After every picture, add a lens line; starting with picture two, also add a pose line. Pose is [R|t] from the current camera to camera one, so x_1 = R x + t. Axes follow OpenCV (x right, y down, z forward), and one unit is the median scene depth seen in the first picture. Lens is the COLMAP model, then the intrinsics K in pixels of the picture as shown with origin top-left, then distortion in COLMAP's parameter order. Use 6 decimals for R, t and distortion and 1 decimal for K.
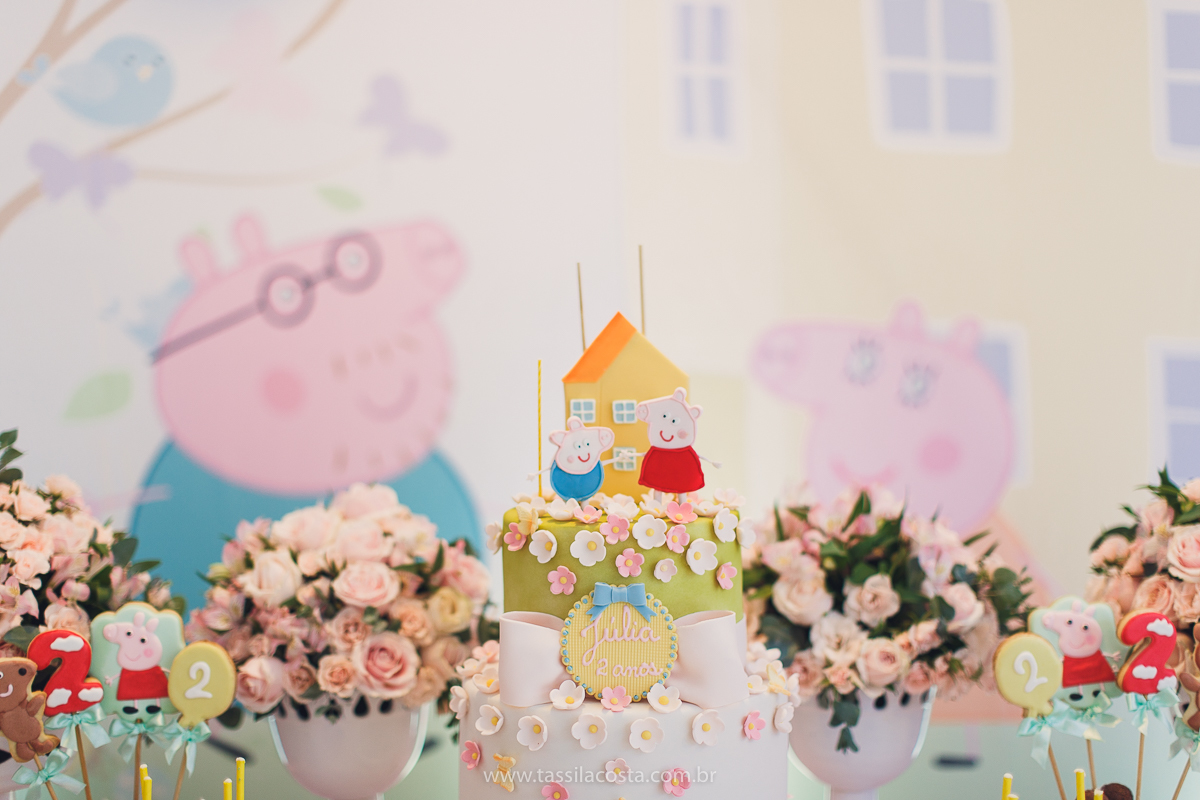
lens RADIAL K [[1781.3, 0, 600.0], [0, 1781.3, 400.0], [0, 0, 1]] dist [0.017940, 0.026344]
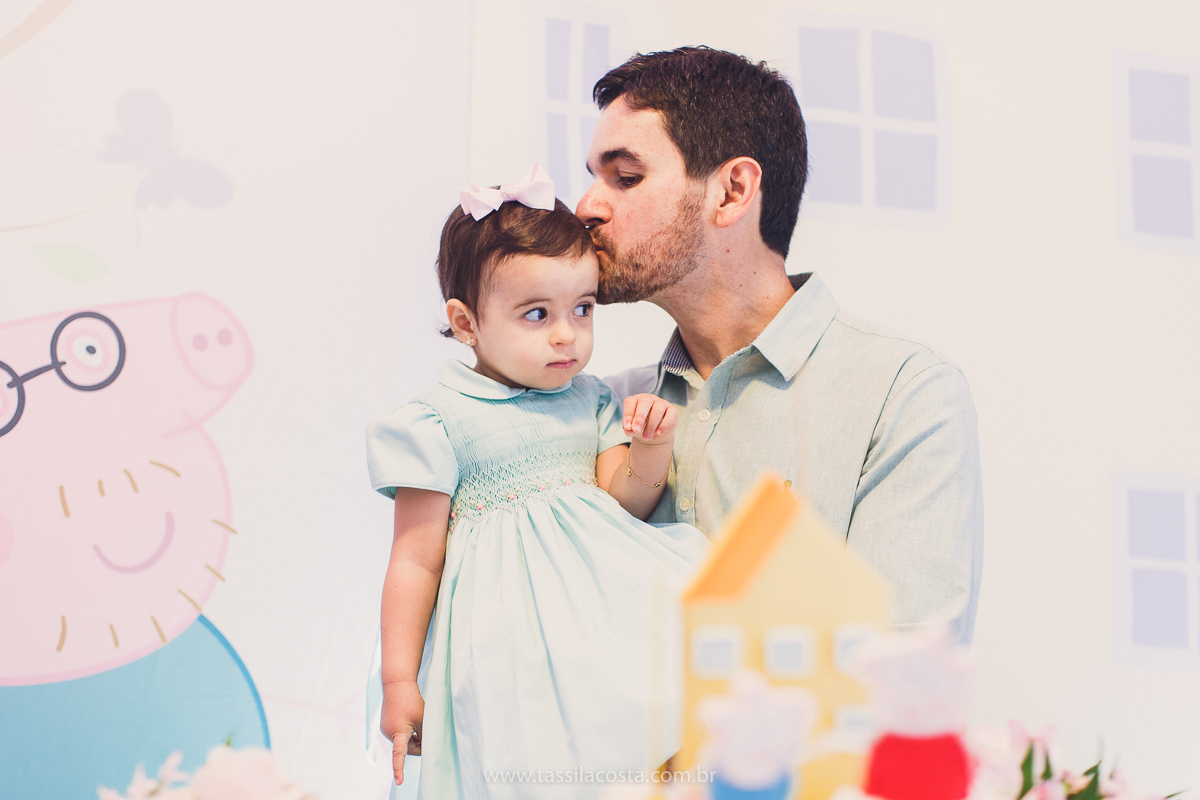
lens RADIAL K [[1793.8, 0, 600.0], [0, 1793.8, 400.0], [0, 0, 1]] dist [-0.000534, -0.022251]
pose [[0.971131, 0.015819, 0.238020, -0.175256], [-0.006018, 0.999106, -0.041848, -0.047829], [-0.238469, 0.039207, 0.970358, 0.420103]]
